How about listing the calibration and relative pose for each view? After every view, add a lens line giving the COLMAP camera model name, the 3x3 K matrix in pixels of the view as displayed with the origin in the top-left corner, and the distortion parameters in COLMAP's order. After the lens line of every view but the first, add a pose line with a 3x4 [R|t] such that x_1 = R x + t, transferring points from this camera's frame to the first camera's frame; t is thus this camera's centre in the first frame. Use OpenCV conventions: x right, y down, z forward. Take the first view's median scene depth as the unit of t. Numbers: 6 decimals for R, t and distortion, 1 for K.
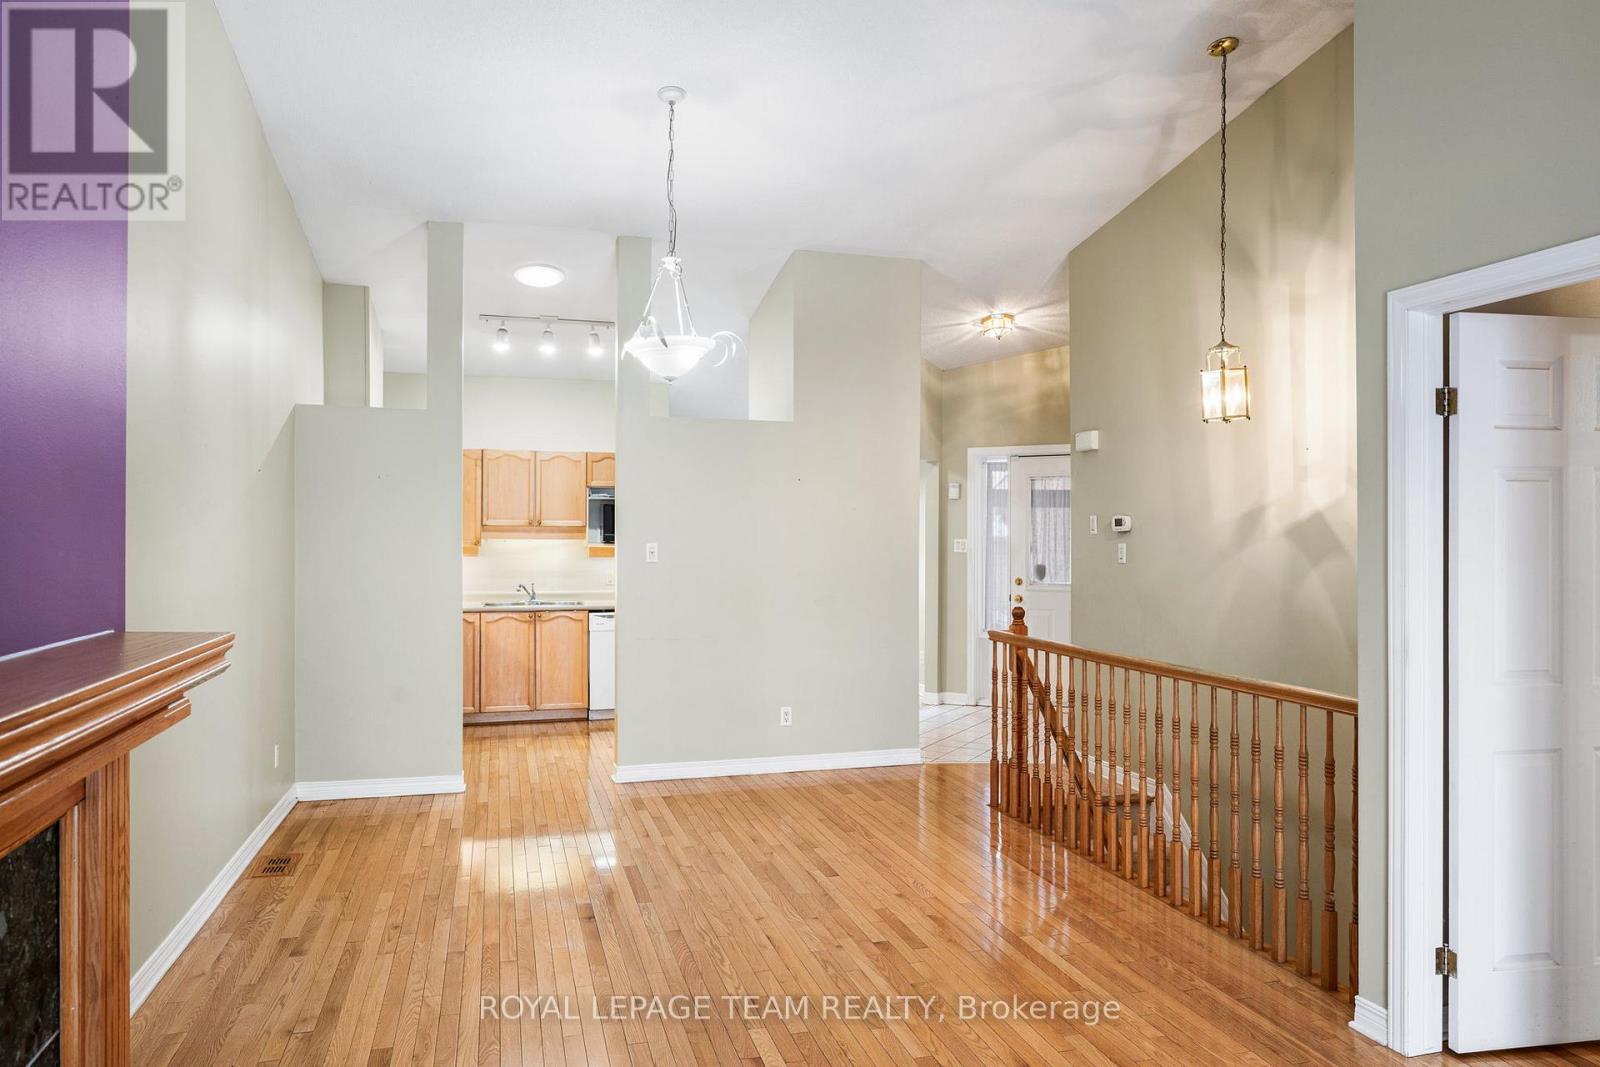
lens RADIAL K [[1073.3, 0, 808.4], [0, 1073.3, 540.6], [0, 0, 1]] dist [-0.001636, 0.000300]
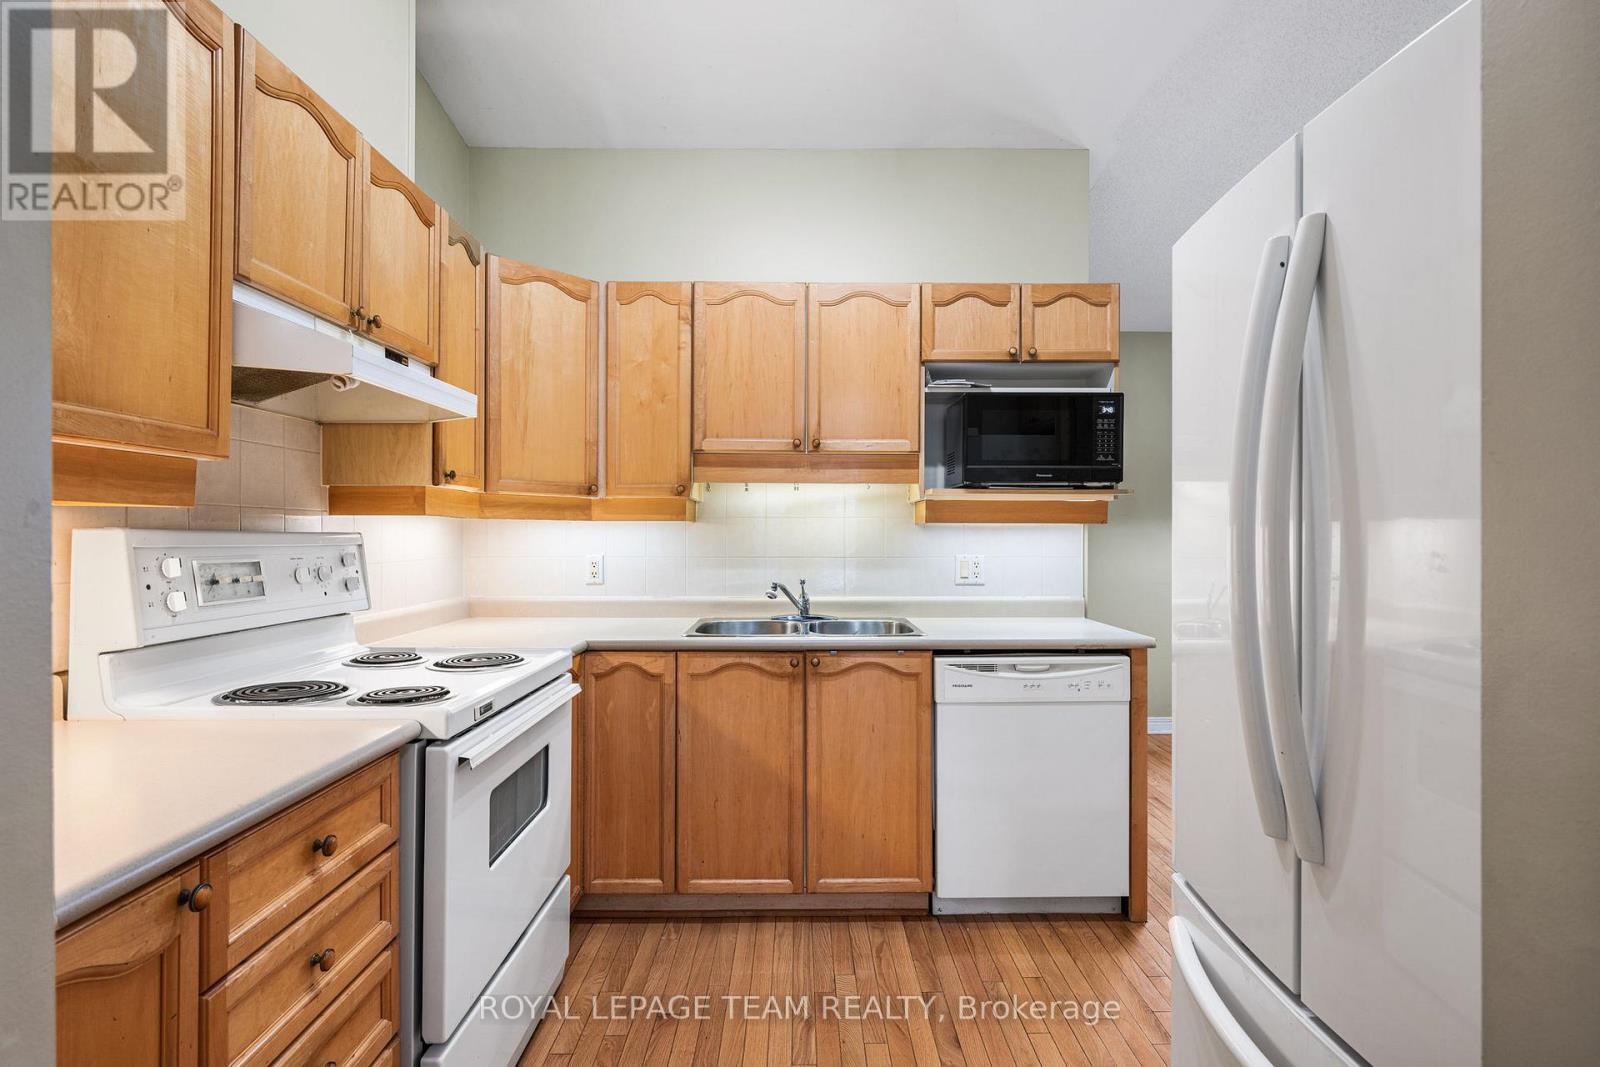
lens RADIAL K [[778.7, 0, 795.8], [0, 778.7, 537.7], [0, 0, 1]] dist [0.001768, 0.000126]
pose [[0.962622, -0.001229, -0.270846, -0.199844], [-0.000262, 0.999985, -0.005469, 0.027255], [0.270849, 0.005336, 0.962607, 0.801964]]
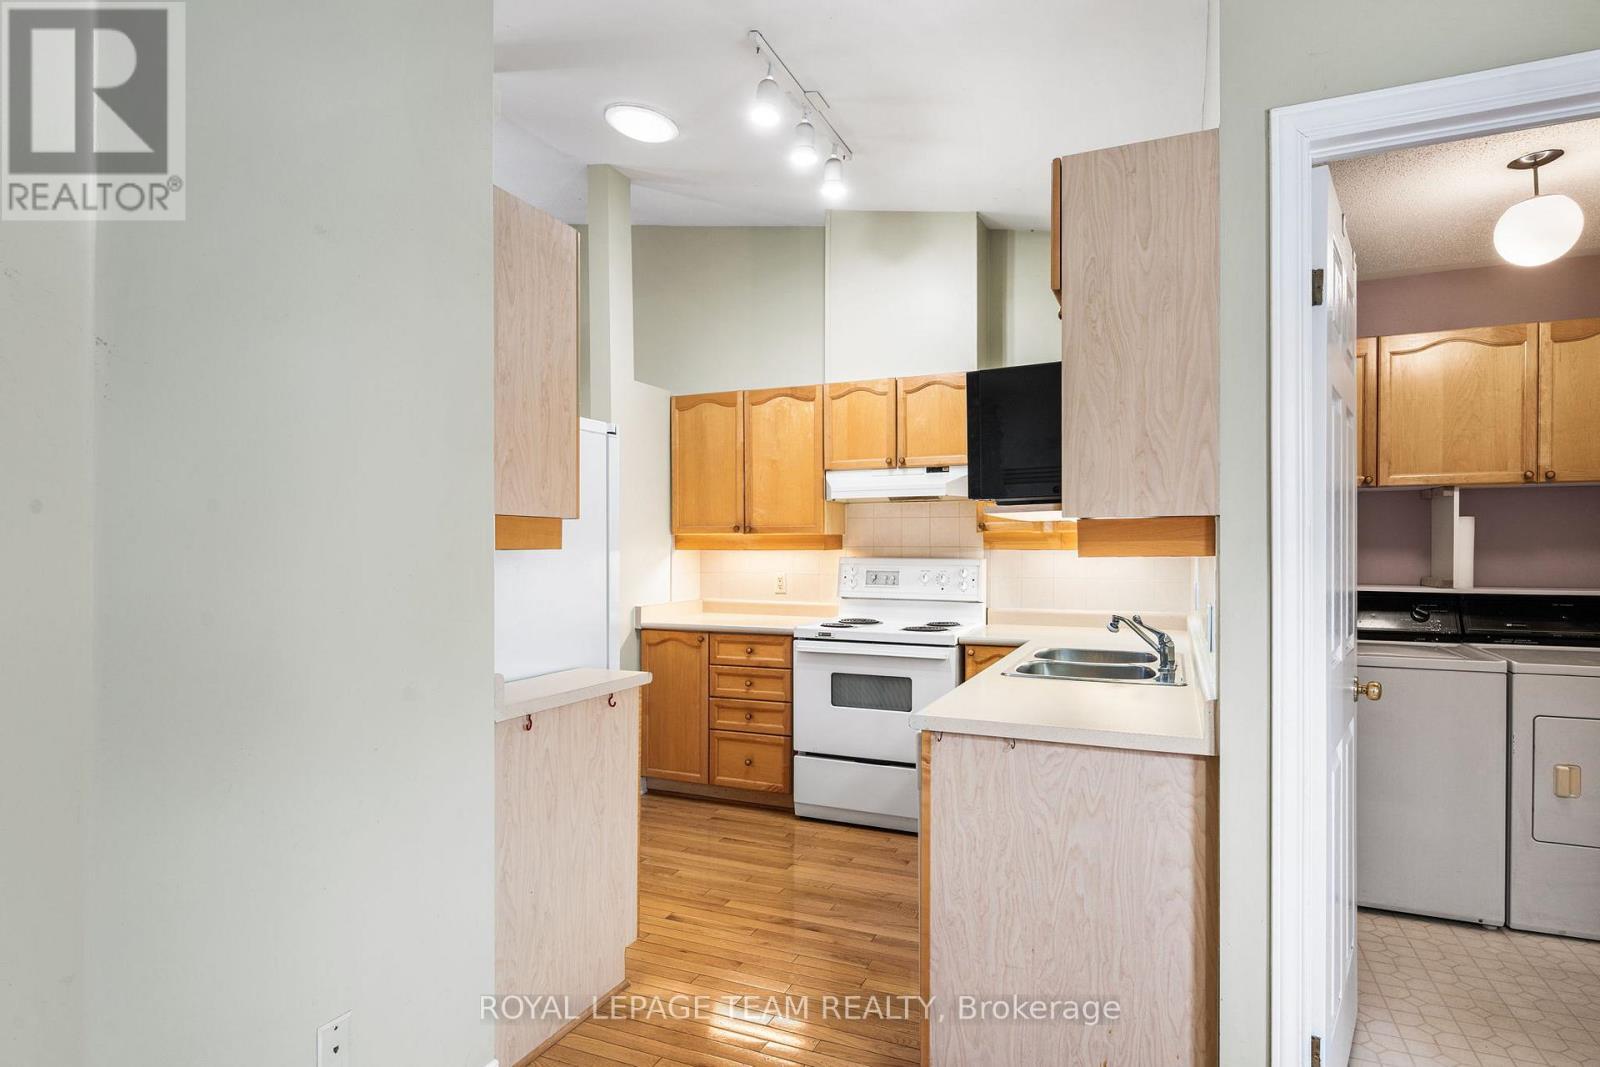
lens RADIAL K [[870.6, 0, 804.6], [0, 870.6, 540.1], [0, 0, 1]] dist [0.003332, 0.000442]
pose [[-0.632328, -0.006987, -0.774669, 0.084424], [-0.006288, 0.999973, -0.003887, 0.014561], [0.774675, 0.002413, -0.632355, 1.291194]]
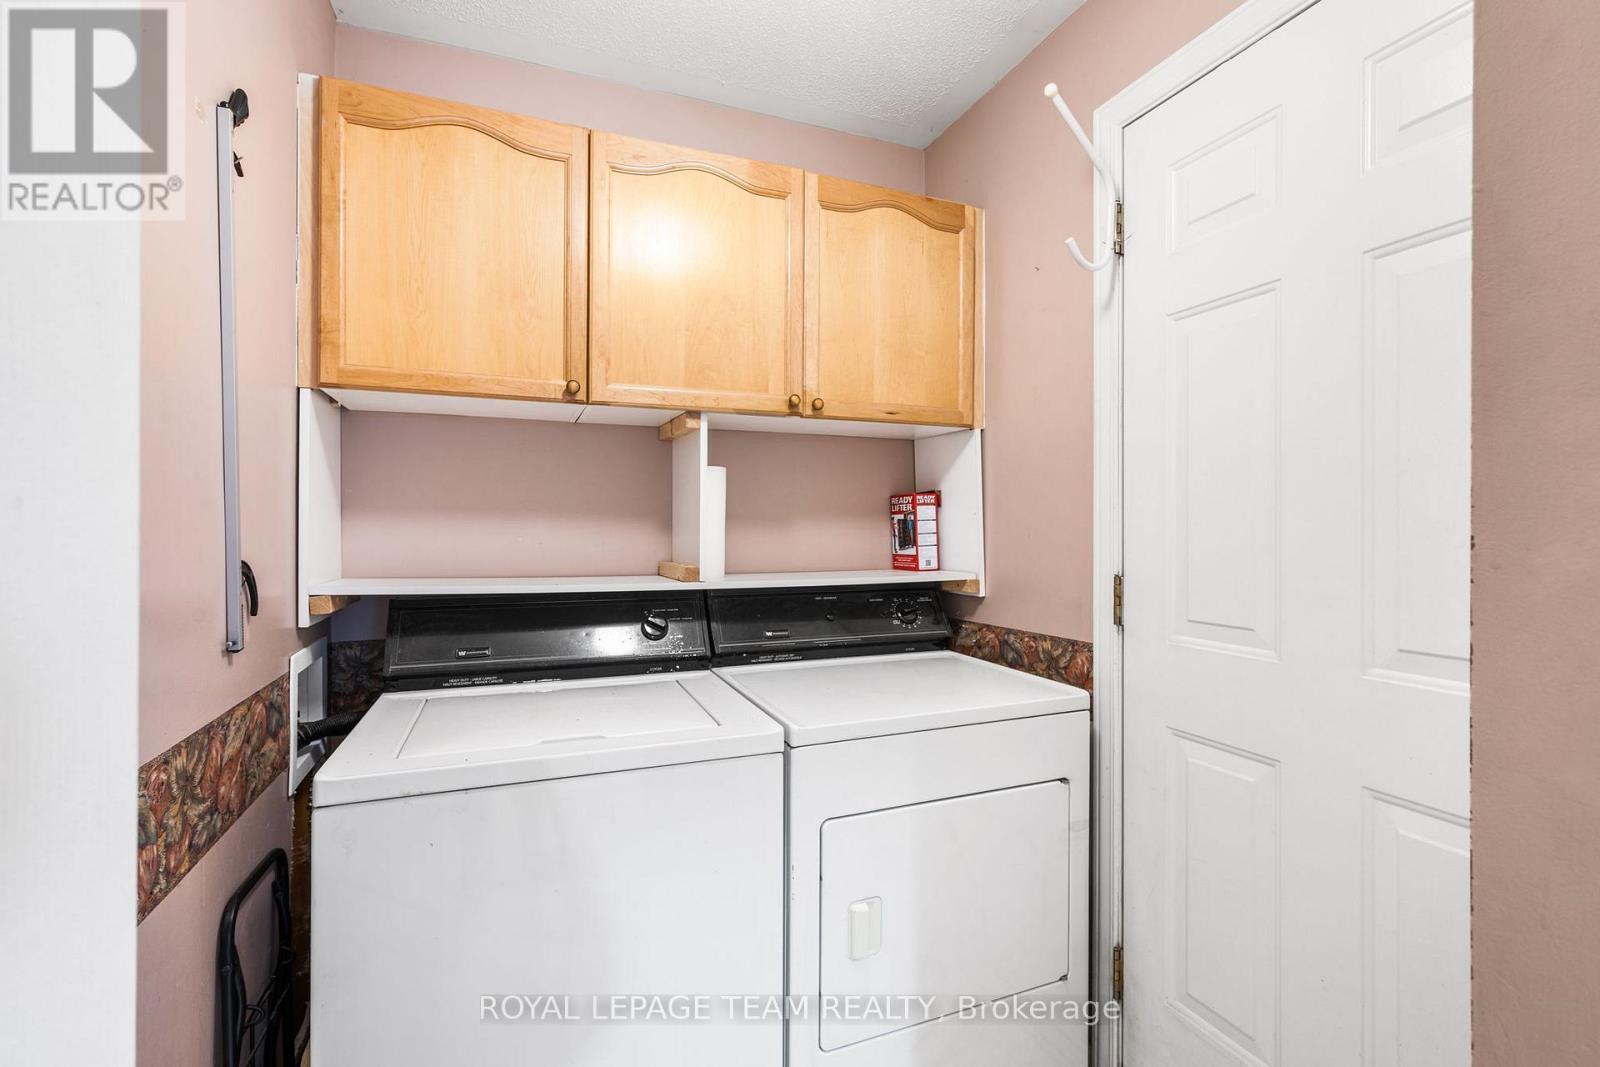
lens RADIAL K [[704.7, 0, 803.2], [0, 704.7, 534.8], [0, 0, 1]] dist [0.003333, 0.000052]
pose [[0.096832, 0.000680, -0.995300, -0.242327], [-0.002796, 0.999996, 0.000411, 0.020900], [0.995297, 0.002743, 0.096834, 1.277268]]
